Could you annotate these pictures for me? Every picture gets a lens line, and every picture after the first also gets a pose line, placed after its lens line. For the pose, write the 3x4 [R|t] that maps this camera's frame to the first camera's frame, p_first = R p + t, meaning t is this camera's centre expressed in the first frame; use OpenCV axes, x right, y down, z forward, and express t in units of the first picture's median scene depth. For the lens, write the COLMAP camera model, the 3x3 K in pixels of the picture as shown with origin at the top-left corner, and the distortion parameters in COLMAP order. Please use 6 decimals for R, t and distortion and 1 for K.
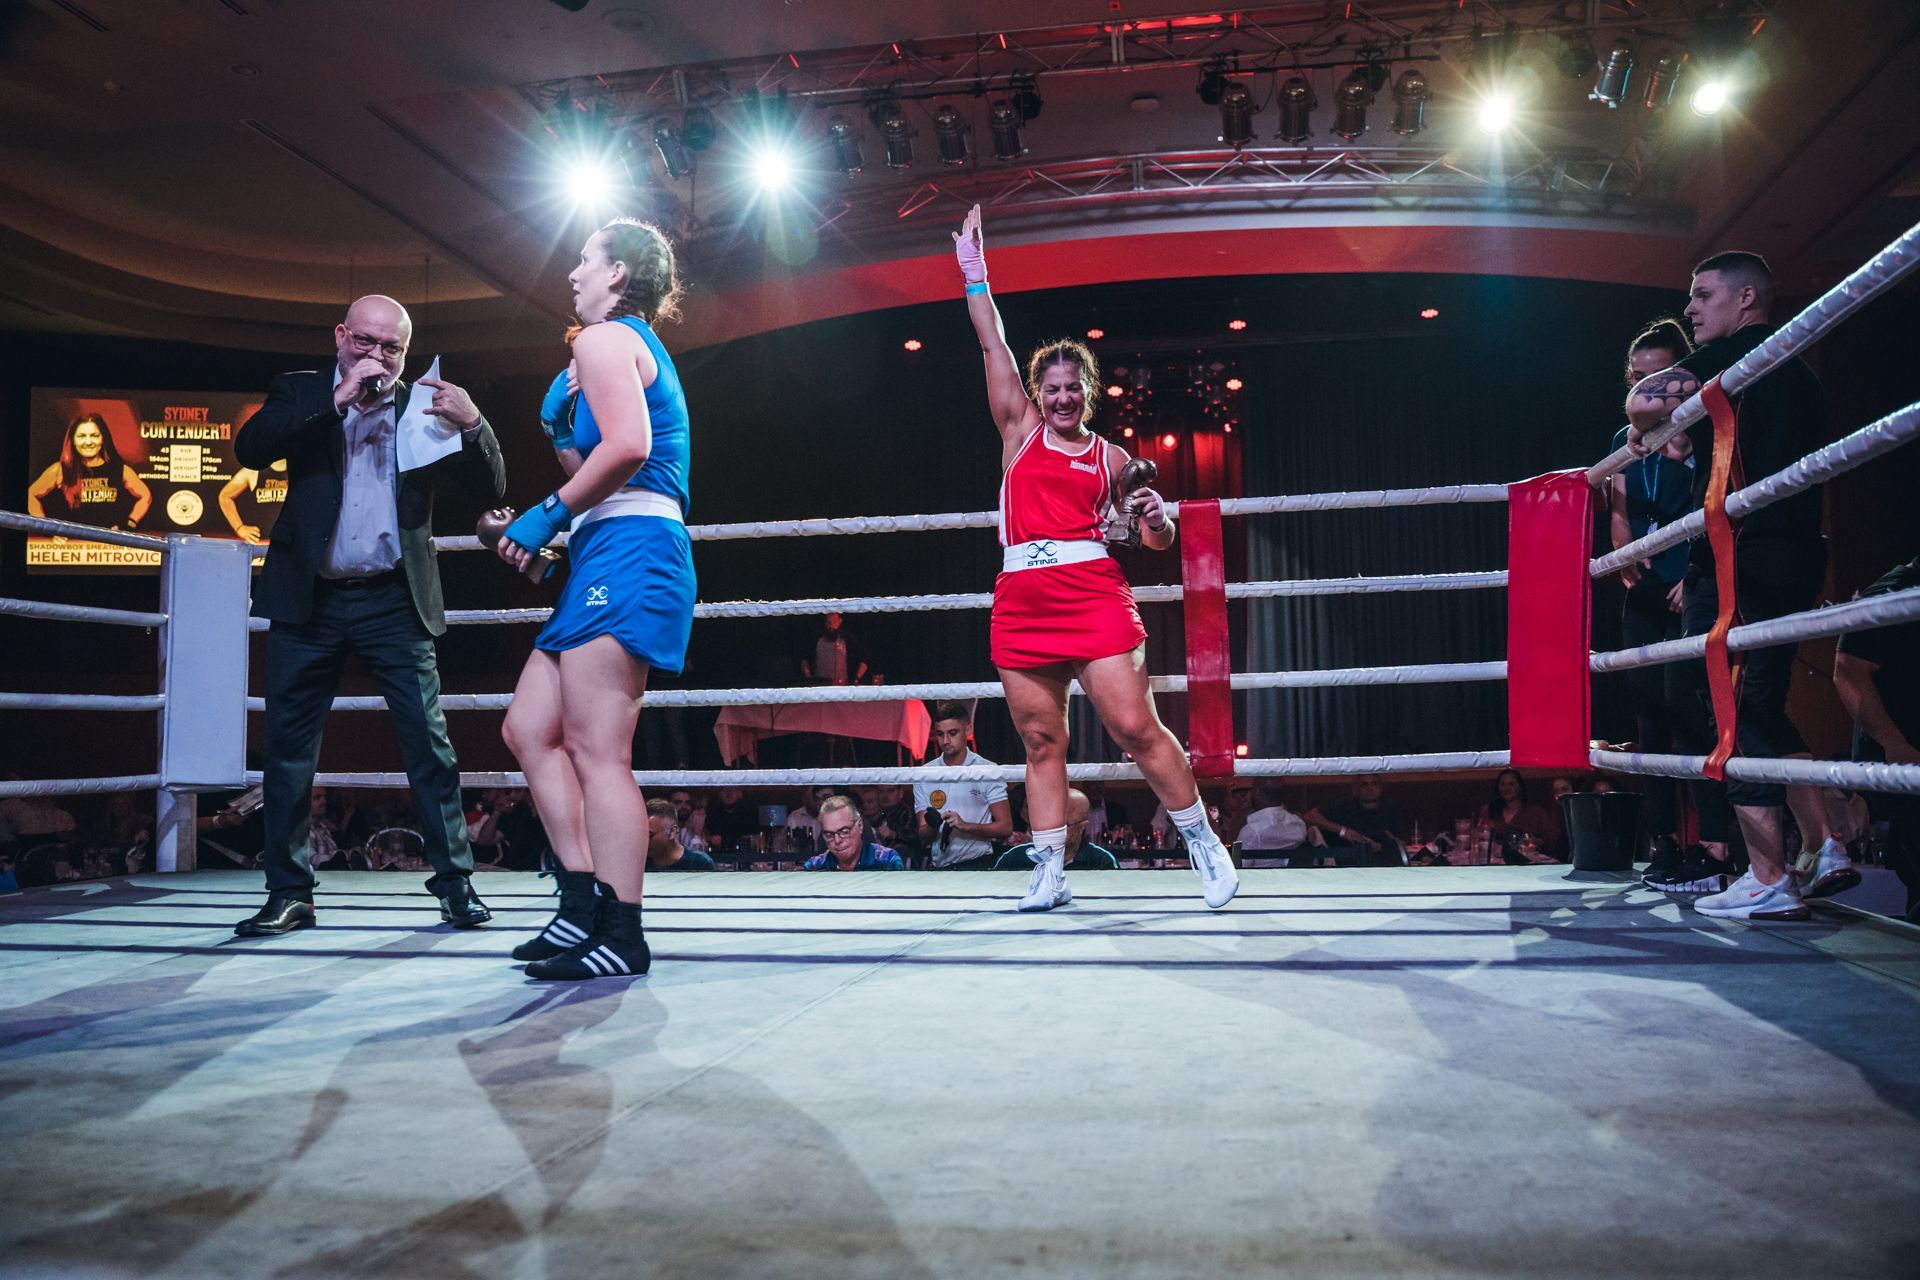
lens RADIAL K [[1655.4, 0, 966.2], [0, 1655.4, 639.1], [0, 0, 1]] dist [-0.094044, 0.093951]
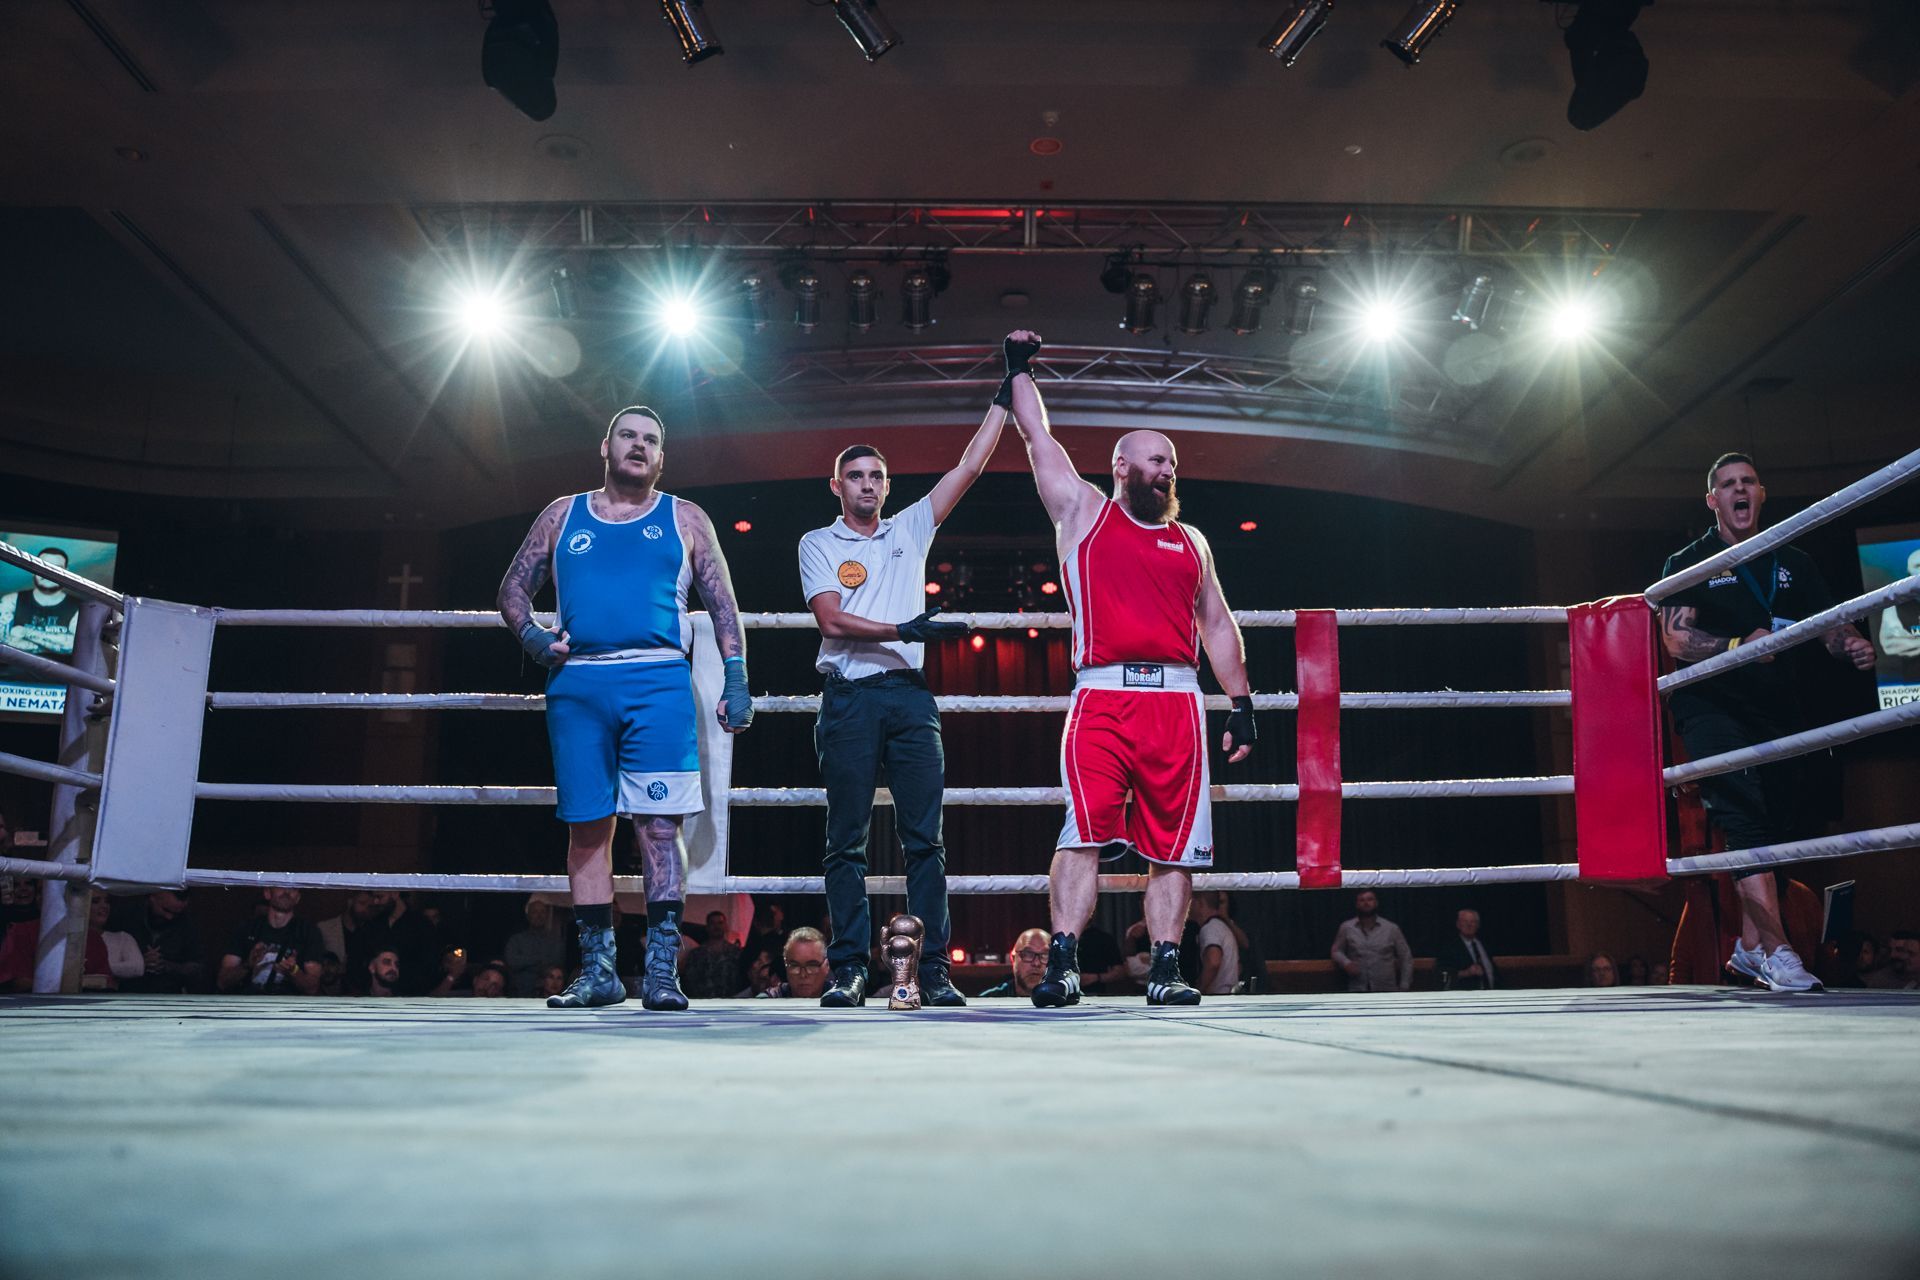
lens RADIAL K [[1655.4, 0, 967.1], [0, 1655.4, 625.7], [0, 0, 1]] dist [-0.094044, 0.093951]
pose [[0.979932, 0.057914, 0.190731, -0.130848], [-0.027765, 0.987192, -0.157101, 0.049588], [-0.197387, 0.148652, 0.968990, 0.036575]]
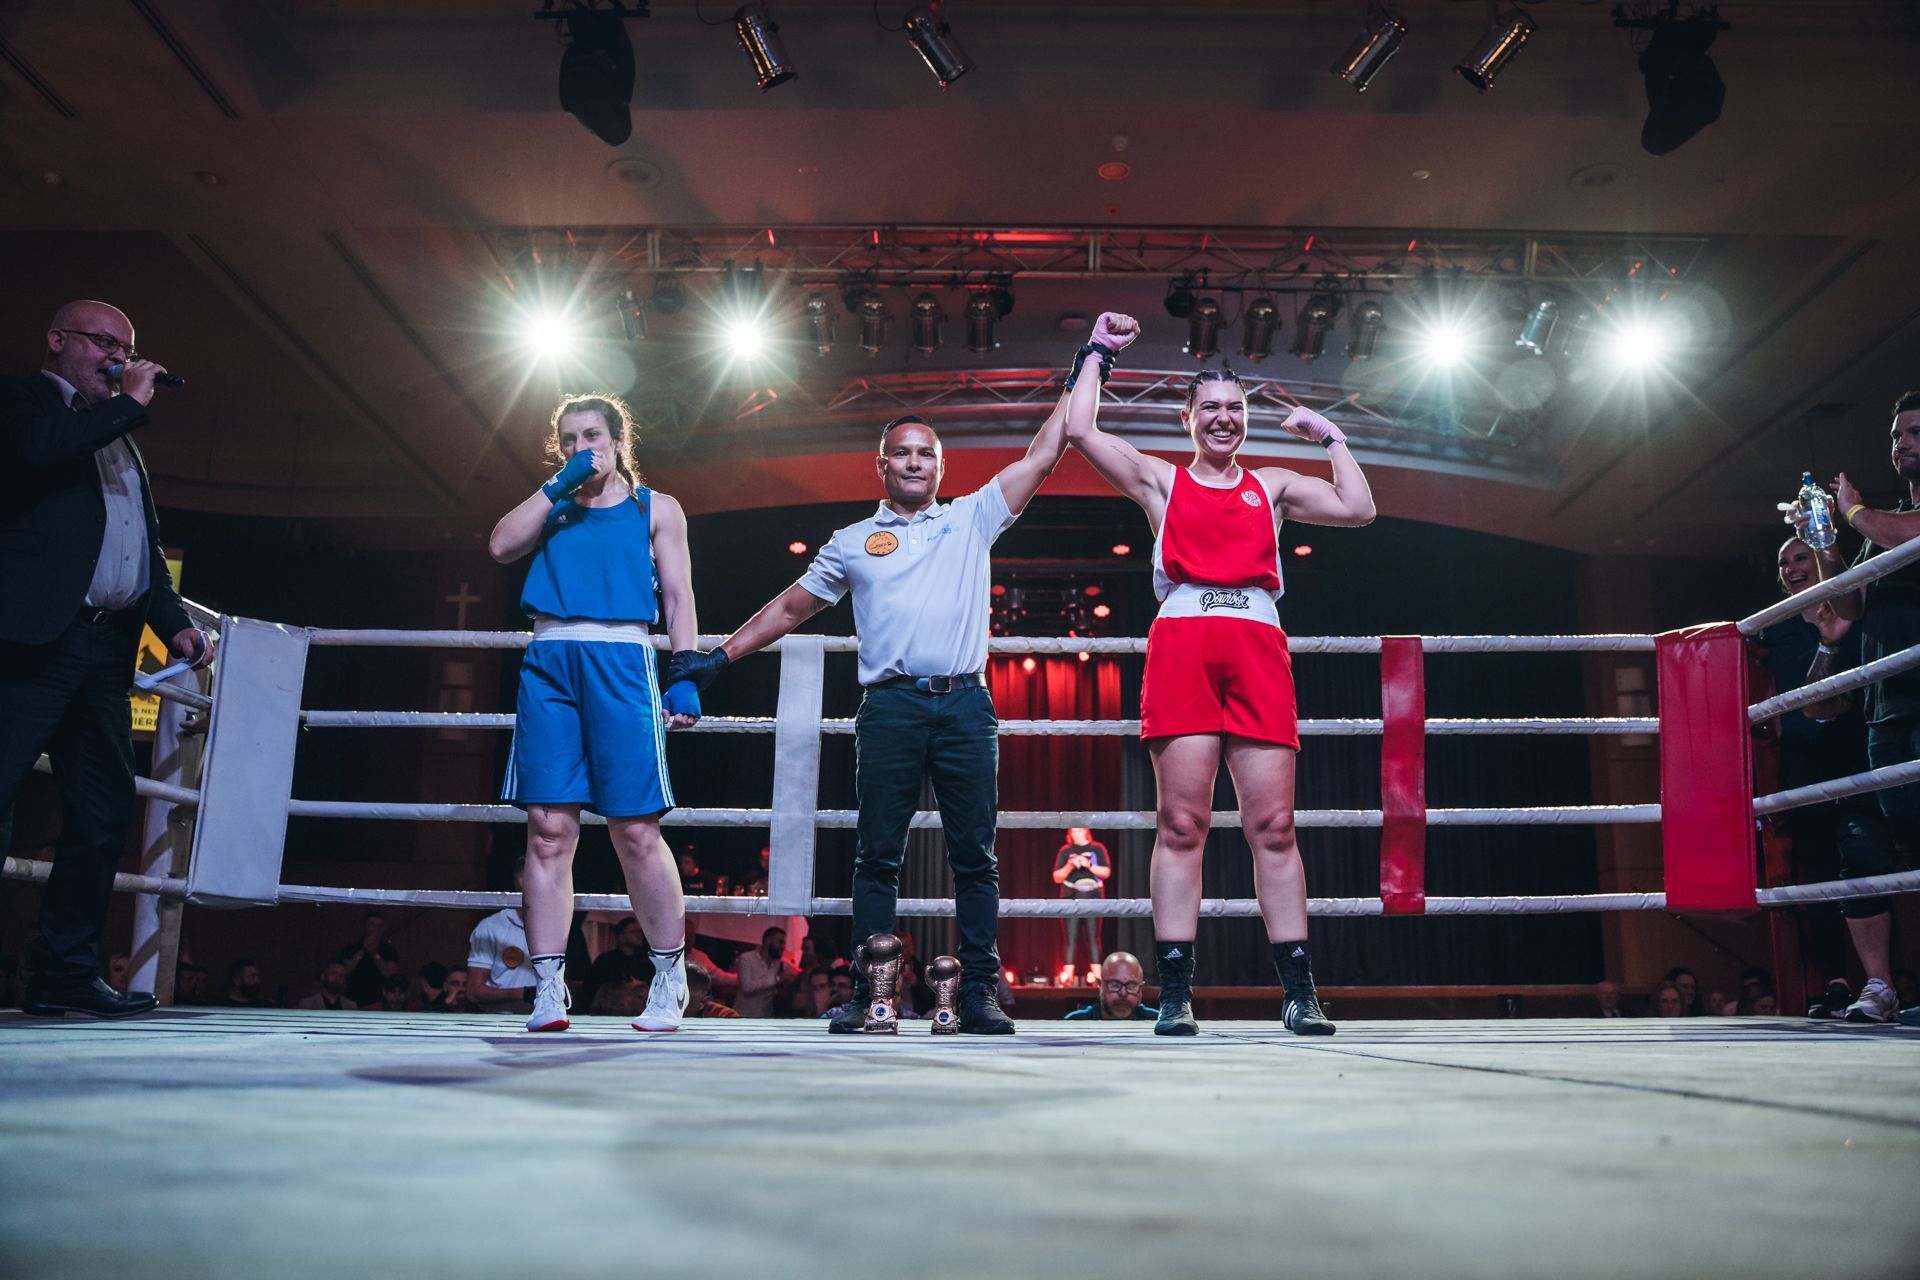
lens RADIAL K [[1655.4, 0, 958.7], [0, 1655.4, 637.5], [0, 0, 1]] dist [-0.094044, 0.093951]
pose [[0.984018, 0.065073, 0.165751, -0.149485], [-0.037832, 0.985984, -0.162491, 0.050123], [-0.174001, 0.153623, 0.972689, 0.037779]]
